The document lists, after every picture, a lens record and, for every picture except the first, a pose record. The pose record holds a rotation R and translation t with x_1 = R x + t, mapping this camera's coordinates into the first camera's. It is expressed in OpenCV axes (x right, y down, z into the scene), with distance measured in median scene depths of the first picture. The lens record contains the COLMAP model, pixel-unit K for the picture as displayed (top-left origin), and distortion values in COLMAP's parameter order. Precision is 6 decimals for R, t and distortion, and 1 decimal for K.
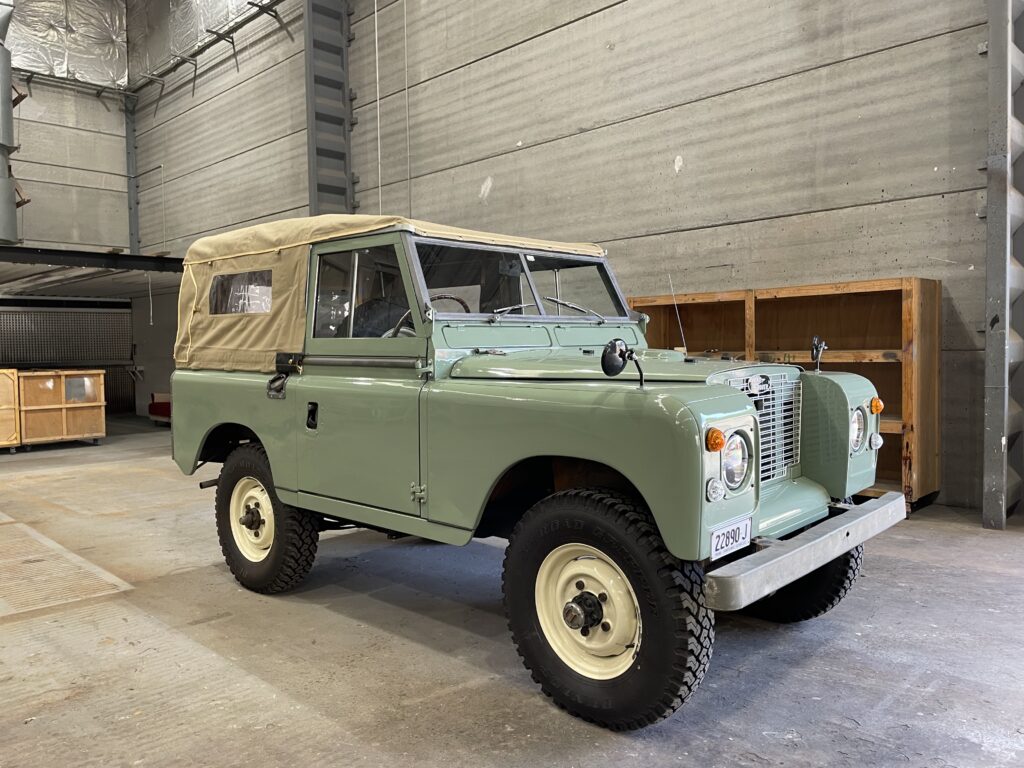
lens RADIAL K [[773.9, 0, 512.0], [0, 773.9, 381.2], [0, 0, 1]] dist [0.077348, -0.095383]
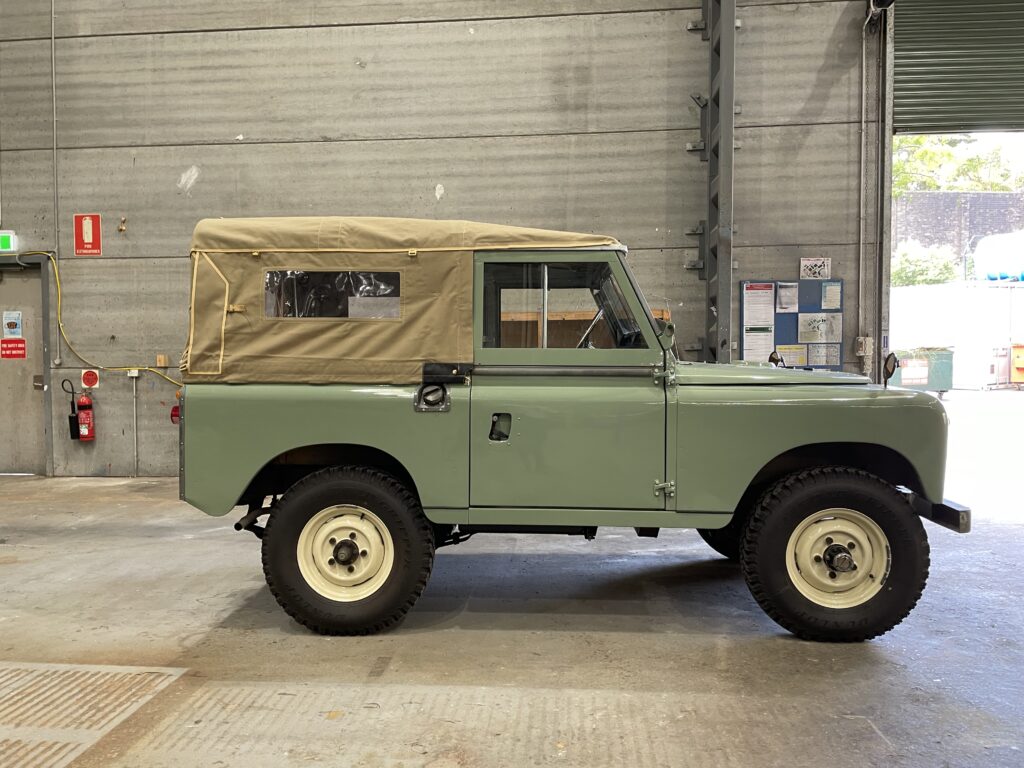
lens RADIAL K [[773.9, 0, 506.0], [0, 773.9, 381.9], [0, 0, 1]] dist [0.077348, -0.095383]
pose [[0.767665, -0.011127, 0.640755, -0.714985], [0.022228, 0.999710, -0.009270, -0.002814], [-0.640466, 0.021359, 0.767690, 0.201161]]
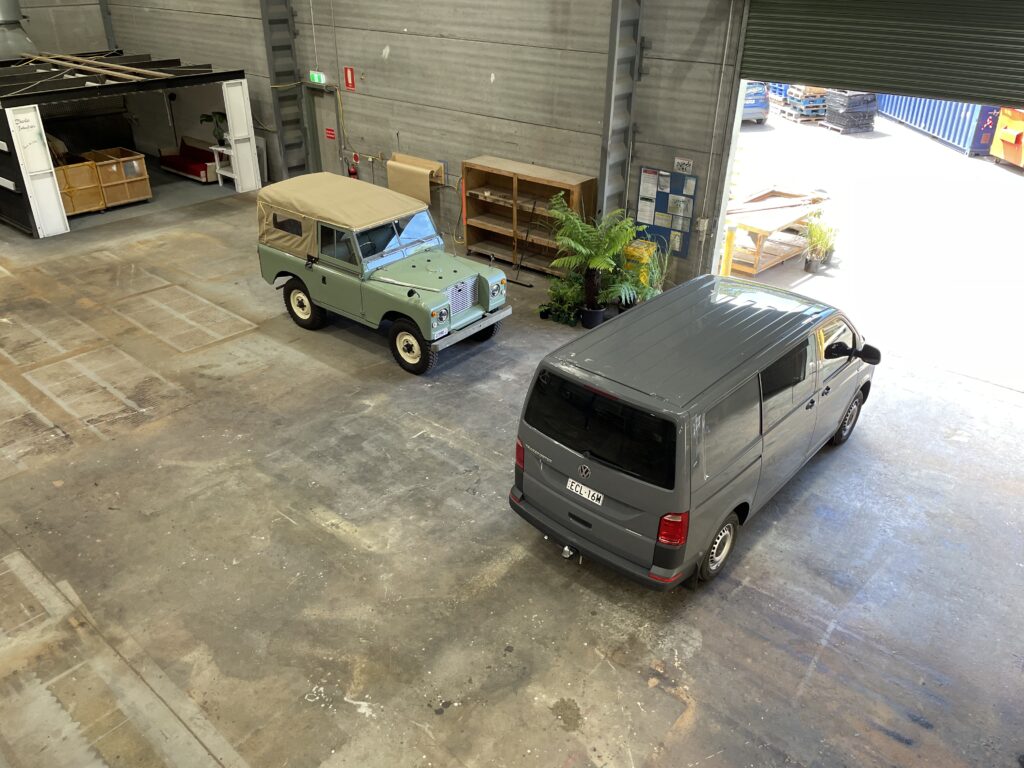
lens RADIAL K [[773.9, 0, 510.3], [0, 773.9, 379.9], [0, 0, 1]] dist [0.077348, -0.095383]
pose [[0.996722, -0.014194, 0.079645, 0.176556], [-0.022670, 0.896044, 0.443385, -0.786145], [-0.077659, -0.443738, 0.892786, -1.567347]]
